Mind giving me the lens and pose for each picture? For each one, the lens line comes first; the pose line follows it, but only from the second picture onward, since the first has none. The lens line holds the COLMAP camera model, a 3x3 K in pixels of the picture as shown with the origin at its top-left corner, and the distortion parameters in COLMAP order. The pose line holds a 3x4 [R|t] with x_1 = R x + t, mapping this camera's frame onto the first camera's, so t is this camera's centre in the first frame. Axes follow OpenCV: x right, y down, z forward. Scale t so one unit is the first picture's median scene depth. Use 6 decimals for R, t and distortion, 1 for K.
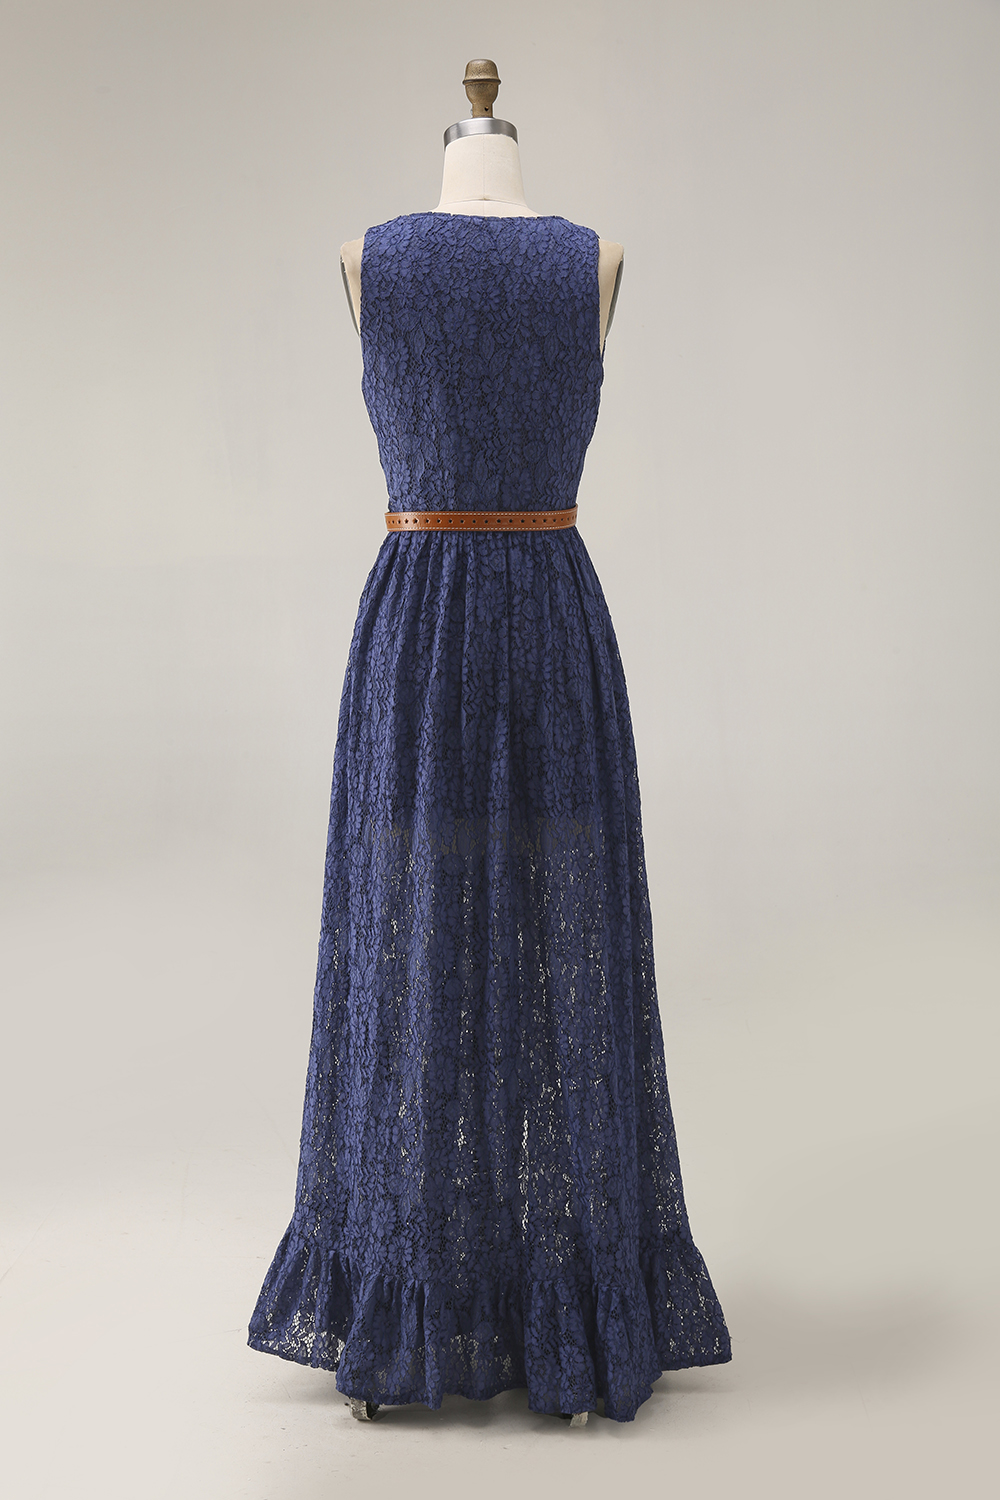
lens RADIAL K [[2450.9, 0, 500.0], [0, 2450.9, 750.0], [0, 0, 1]] dist [0.053928, 0.077207]
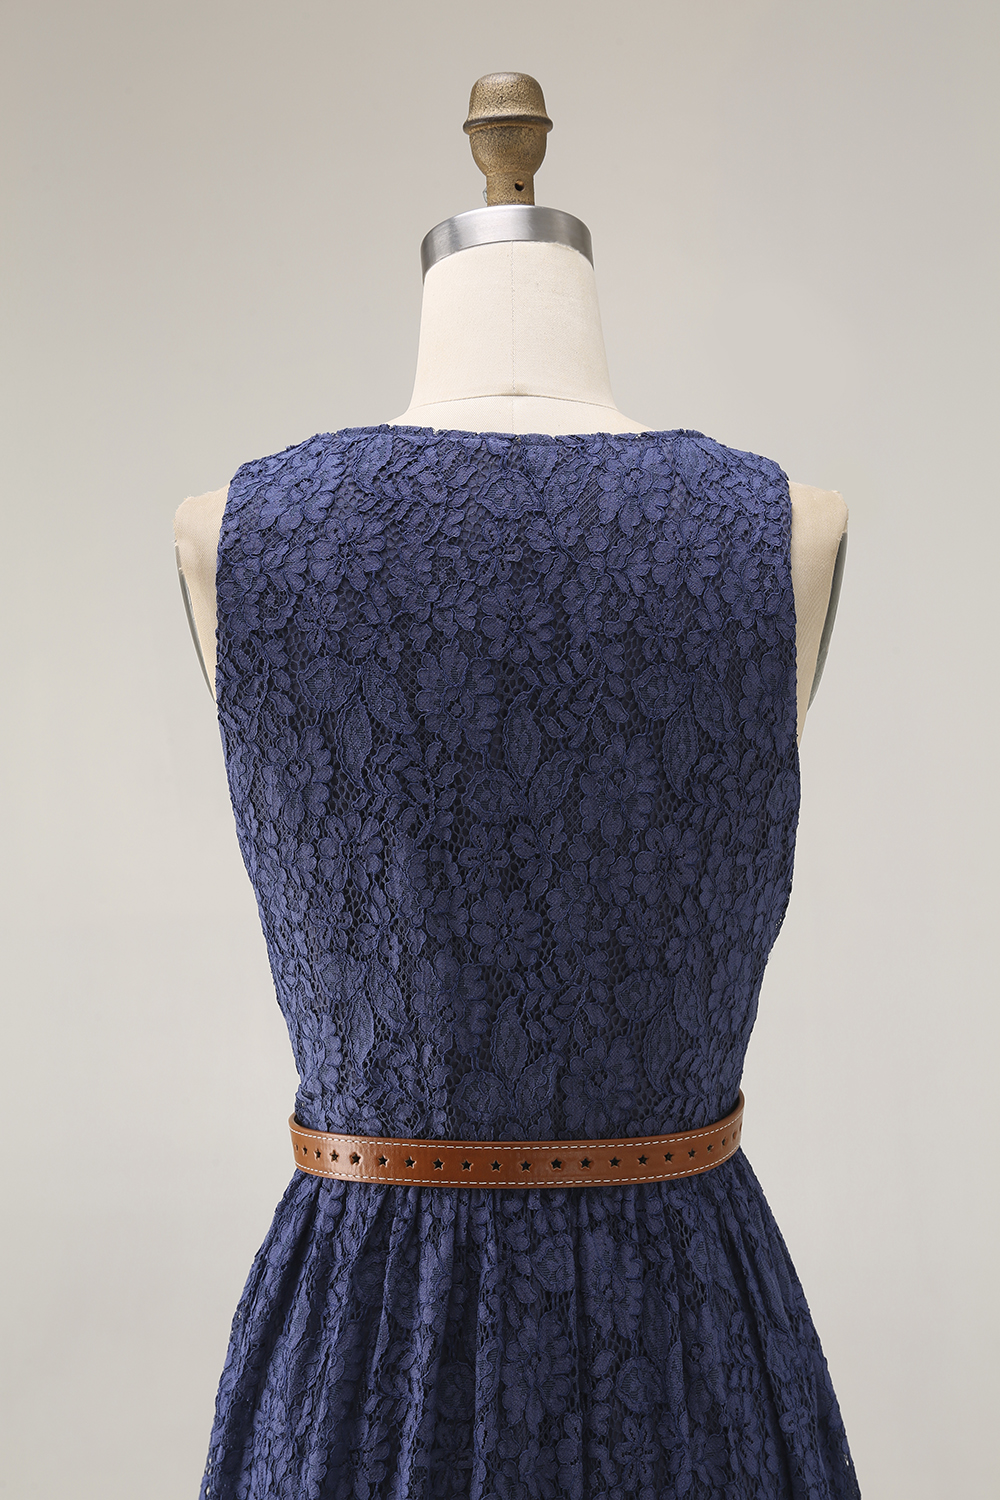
lens RADIAL K [[2689.1, 0, 500.0], [0, 2689.1, 750.0], [0, 0, 1]] dist [0.079006, 0.255480]
pose [[0.999527, -0.009565, -0.029245, 0.003930], [0.006880, 0.995868, -0.090554, -0.121787], [0.029991, 0.090310, 0.995462, 0.547521]]
